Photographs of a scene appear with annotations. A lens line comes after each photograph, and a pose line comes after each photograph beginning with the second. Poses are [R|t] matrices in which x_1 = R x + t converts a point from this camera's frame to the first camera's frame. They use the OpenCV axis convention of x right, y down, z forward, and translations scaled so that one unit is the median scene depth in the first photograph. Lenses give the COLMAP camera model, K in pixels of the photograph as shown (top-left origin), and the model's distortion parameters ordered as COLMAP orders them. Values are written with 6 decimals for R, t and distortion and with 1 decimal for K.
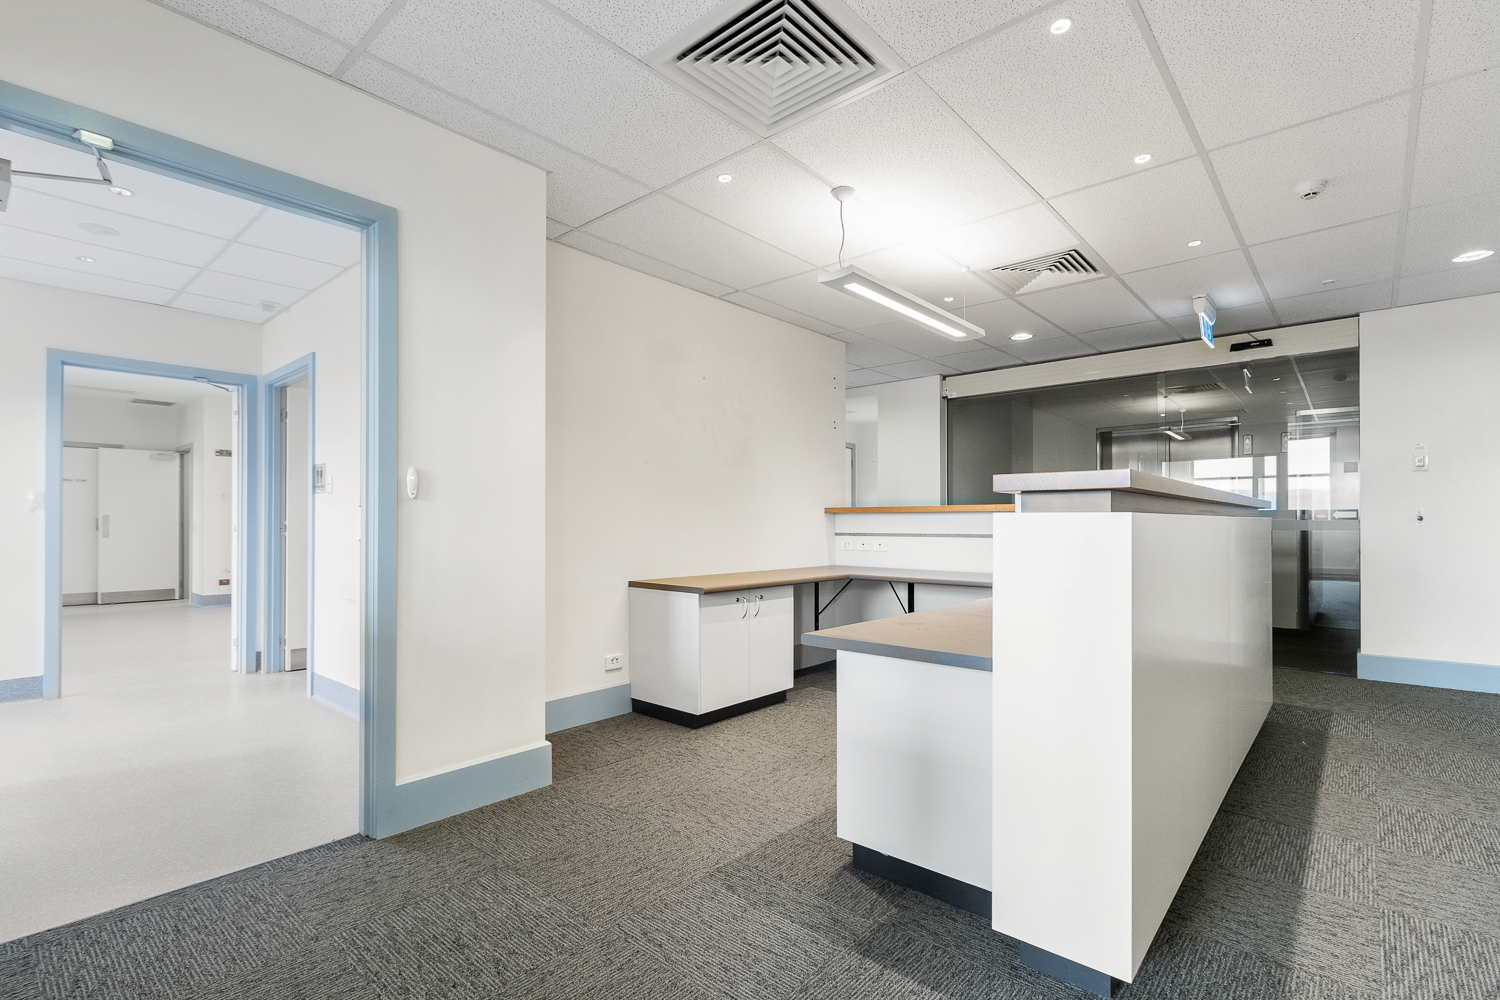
lens RADIAL K [[693.3, 0, 749.0], [0, 693.3, 516.3], [0, 0, 1]] dist [0.000607, -0.000277]
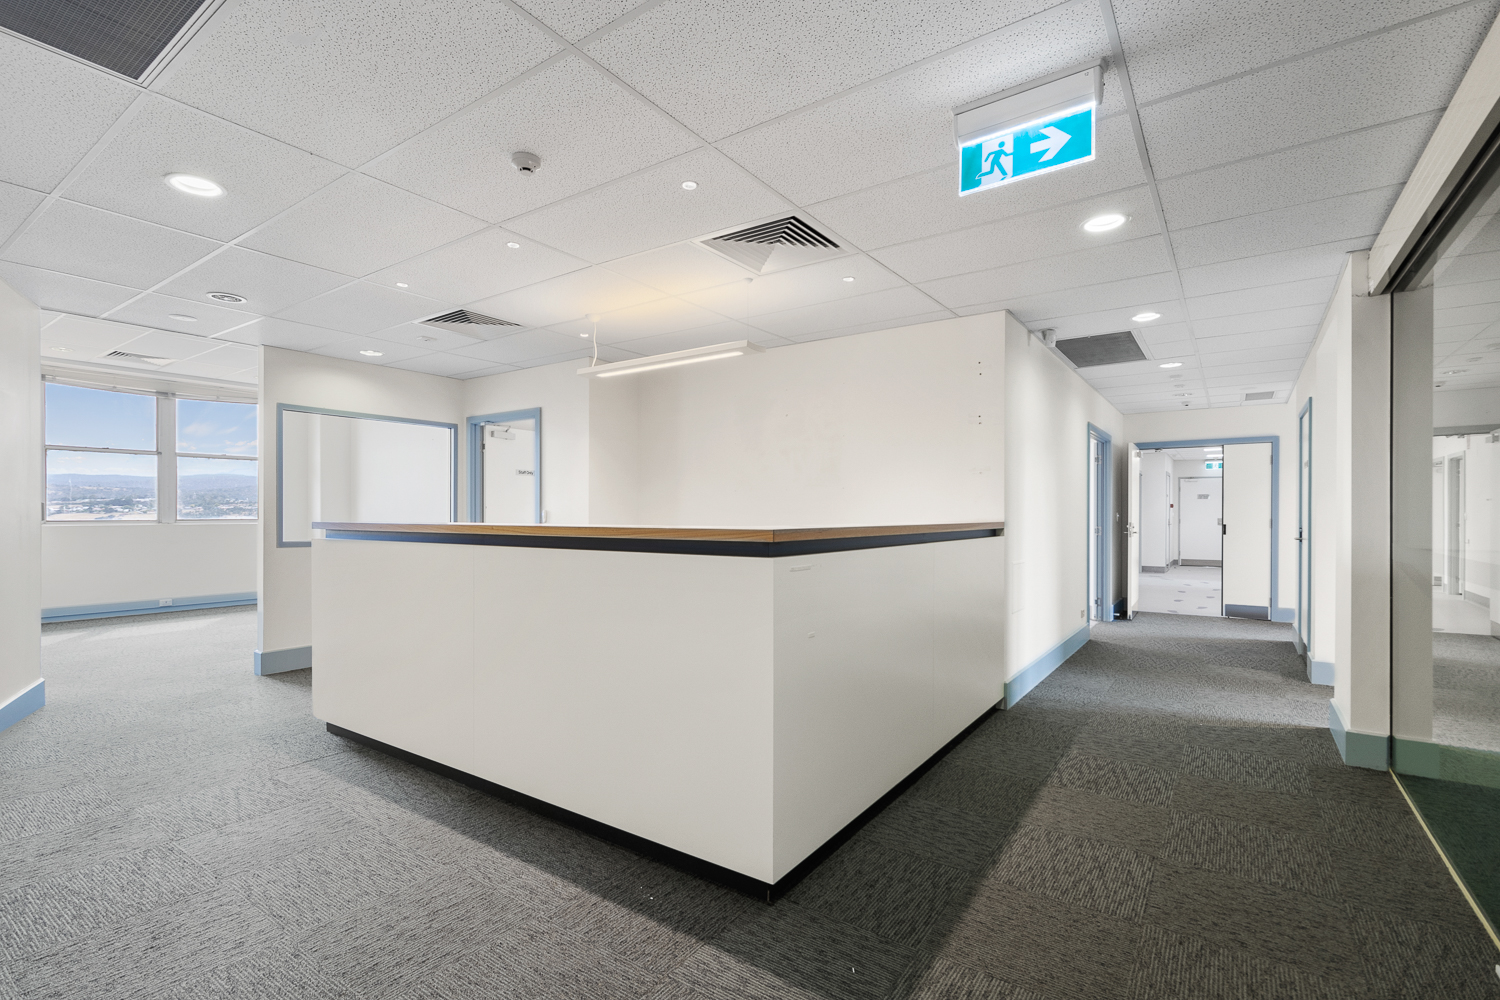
lens RADIAL K [[690.2, 0, 754.0], [0, 690.2, 516.5], [0, 0, 1]] dist [-0.009035, -0.000167]
pose [[0.131973, 0.007959, -0.991221, 1.849921], [0.005786, 0.999945, 0.008800, -0.056999], [0.991236, -0.006897, 0.131920, 1.280433]]
